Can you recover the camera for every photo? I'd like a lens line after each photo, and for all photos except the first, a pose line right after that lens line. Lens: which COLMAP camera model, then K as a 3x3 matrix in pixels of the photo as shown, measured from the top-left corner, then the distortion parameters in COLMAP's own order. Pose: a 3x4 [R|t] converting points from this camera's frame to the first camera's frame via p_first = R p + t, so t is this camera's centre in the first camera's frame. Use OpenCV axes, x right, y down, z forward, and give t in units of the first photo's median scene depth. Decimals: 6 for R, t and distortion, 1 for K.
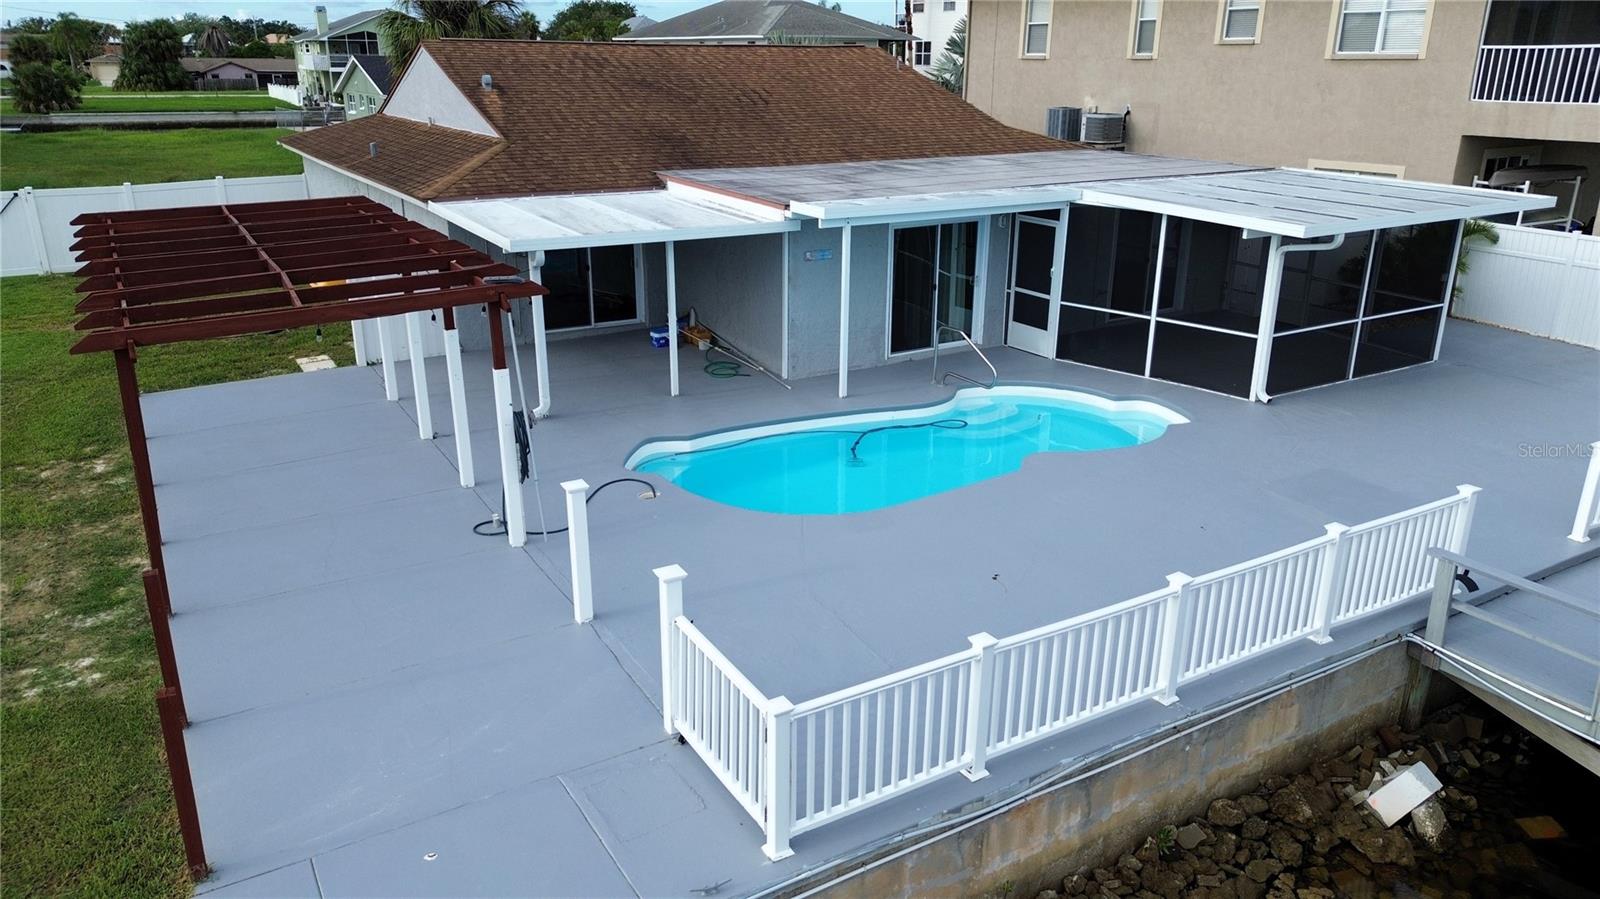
lens RADIAL K [[1123.9, 0, 802.8], [0, 1123.9, 443.6], [0, 0, 1]] dist [0.074539, -0.068591]
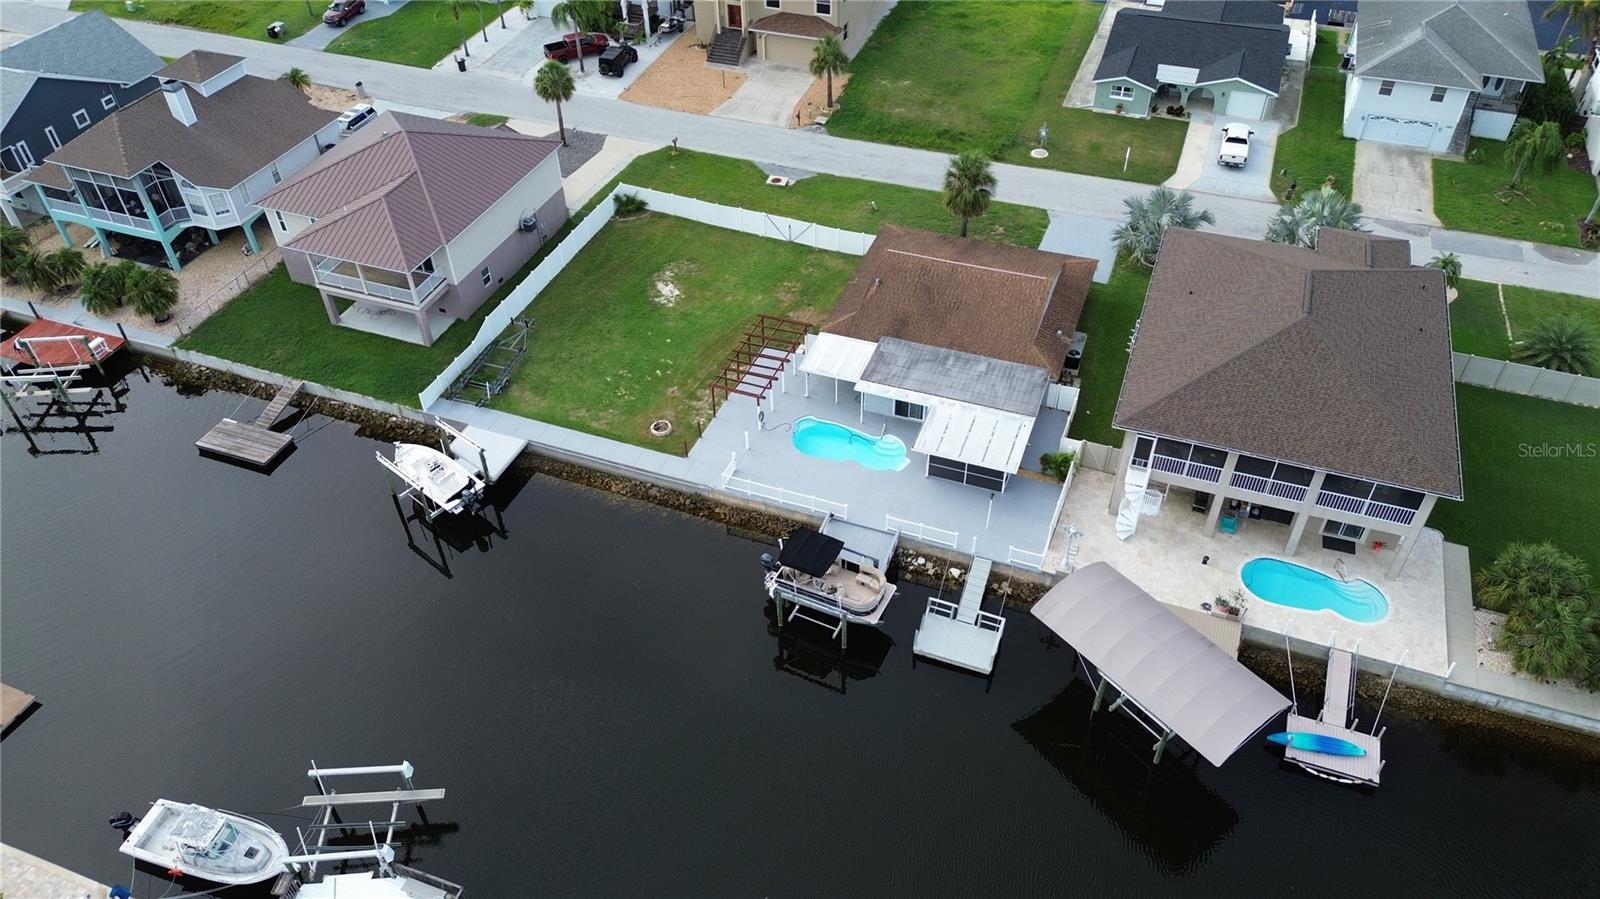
lens RADIAL K [[1123.9, 0, 802.8], [0, 1123.9, 443.6], [0, 0, 1]] dist [0.074539, -0.068591]
pose [[0.611099, 0.513448, -0.602436, 1.944563], [-0.237727, 0.844994, 0.479031, -1.523886], [0.755013, -0.149520, 0.638435, -1.461371]]
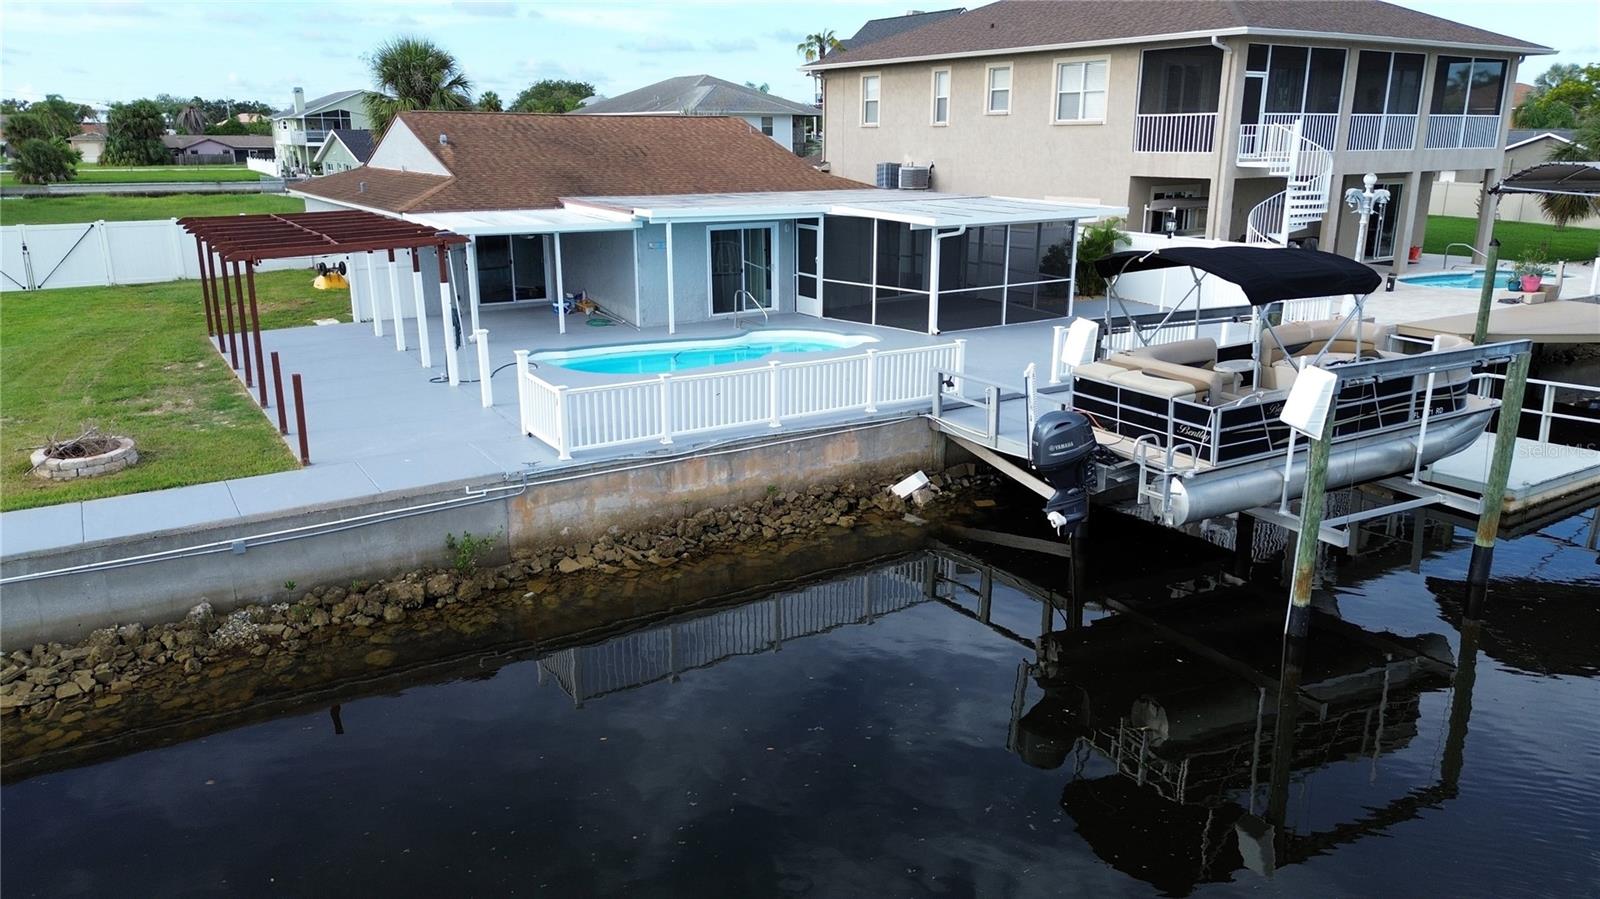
lens RADIAL K [[1118.2, 0, 800.0], [0, 1118.2, 449.5], [0, 0, 1]] dist [0.088506, -0.091655]
pose [[0.999561, -0.012288, 0.026945, 0.134691], [0.013775, 0.998352, -0.055702, 0.165179], [-0.026216, 0.056049, 0.998084, -0.435845]]
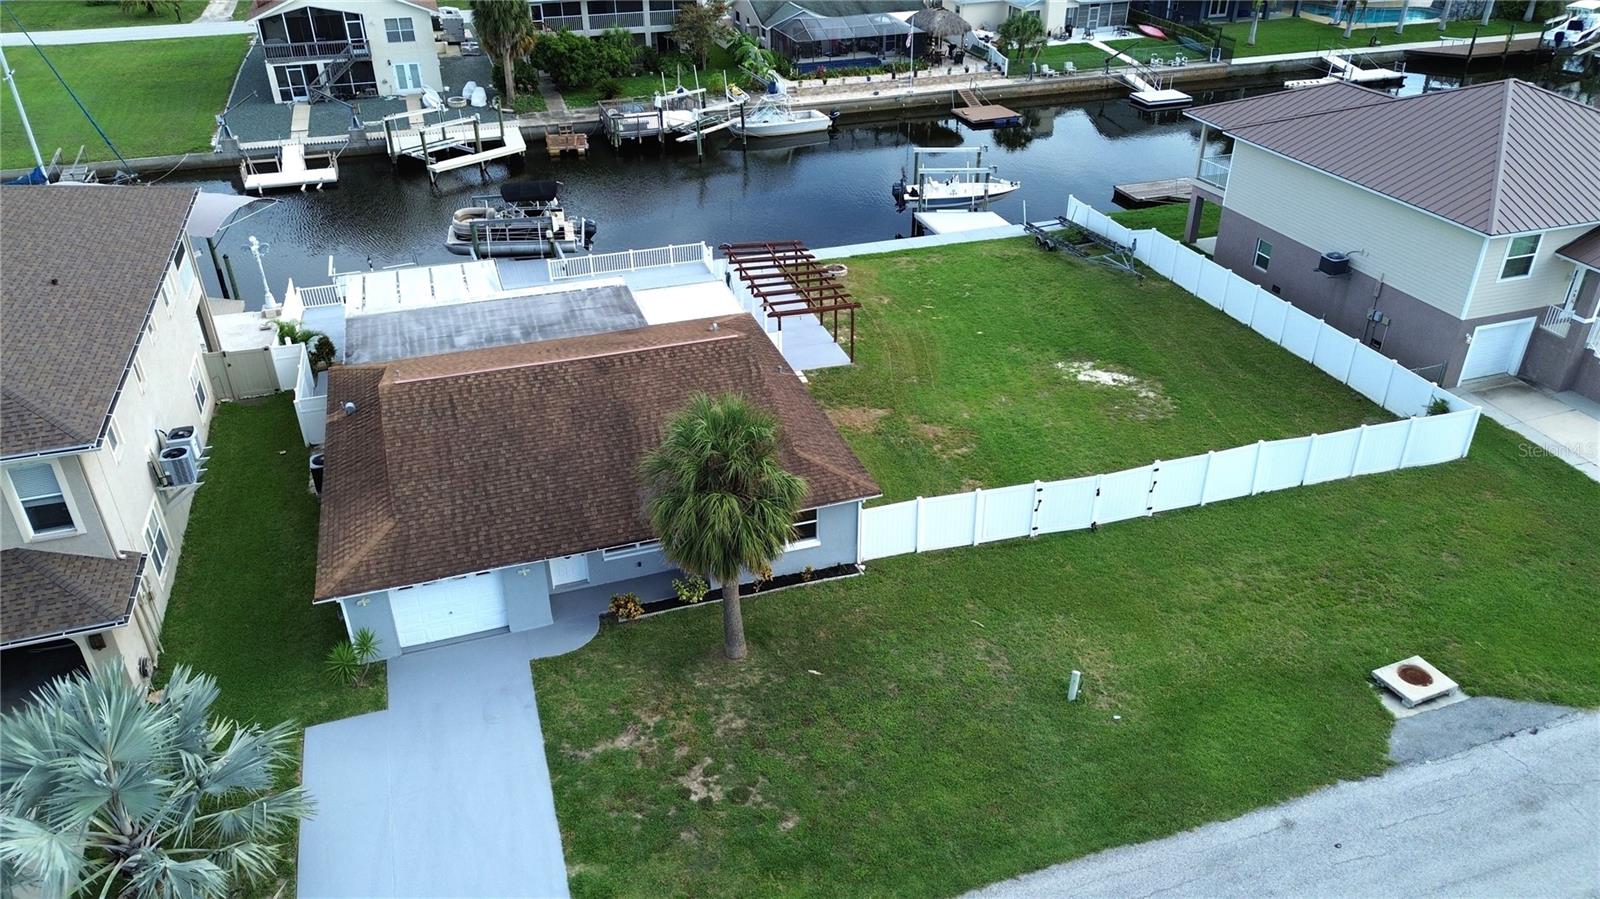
lens RADIAL K [[1123.9, 0, 802.8], [0, 1123.9, 443.6], [0, 0, 1]] dist [0.074539, -0.068591]
pose [[-0.973204, -0.119560, 0.196418, -0.816596], [0.070662, 0.657364, 0.750253, -1.584567], [-0.218818, 0.744028, -0.631301, 2.313207]]
